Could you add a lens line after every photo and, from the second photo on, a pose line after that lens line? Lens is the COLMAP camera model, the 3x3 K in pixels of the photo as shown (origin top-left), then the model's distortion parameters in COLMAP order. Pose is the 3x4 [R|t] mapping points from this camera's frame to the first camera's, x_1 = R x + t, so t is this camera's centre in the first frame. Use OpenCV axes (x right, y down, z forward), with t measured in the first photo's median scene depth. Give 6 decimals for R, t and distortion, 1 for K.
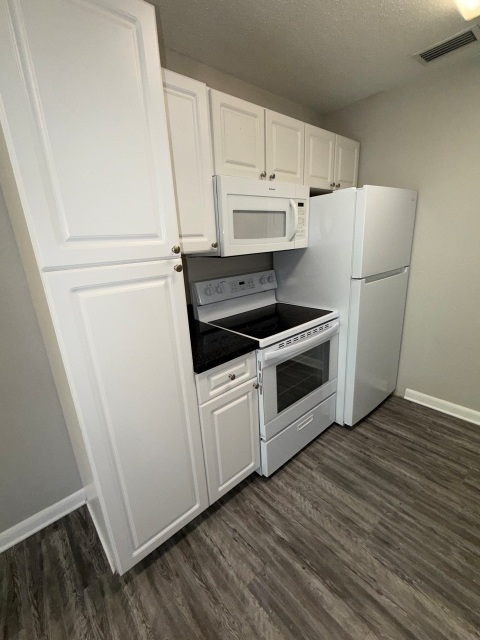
lens RADIAL K [[275.7, 0, 240.0], [0, 275.7, 320.0], [0, 0, 1]] dist [-0.001766, -0.000491]
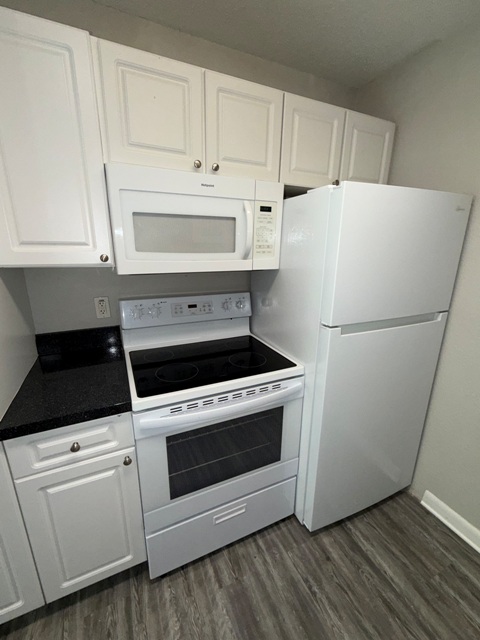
lens RADIAL K [[275.7, 0, 240.0], [0, 275.7, 320.0], [0, 0, 1]] dist [-0.001766, -0.000491]
pose [[0.957774, 0.140781, -0.250698, 0.387804], [-0.142984, 0.989679, 0.009501, -0.139721], [0.249448, 0.026746, 0.968019, 0.319344]]
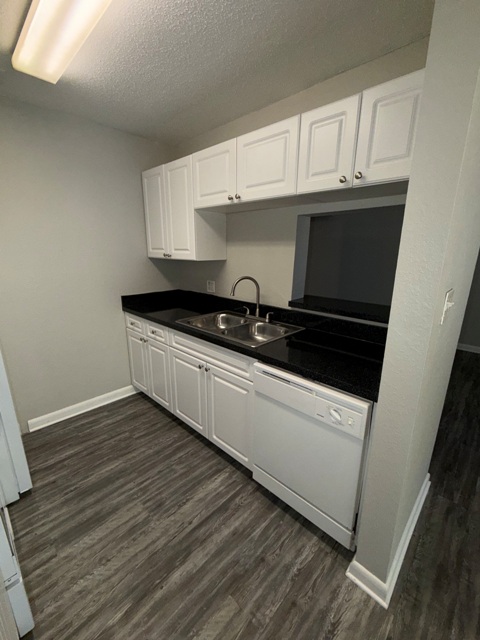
lens RADIAL K [[275.7, 0, 240.0], [0, 275.7, 320.0], [0, 0, 1]] dist [-0.001766, -0.000491]
pose [[-0.081047, -0.196736, 0.977101, -0.399917], [0.280154, 0.936307, 0.211760, -0.091559], [-0.956528, 0.290901, -0.020769, 0.331307]]
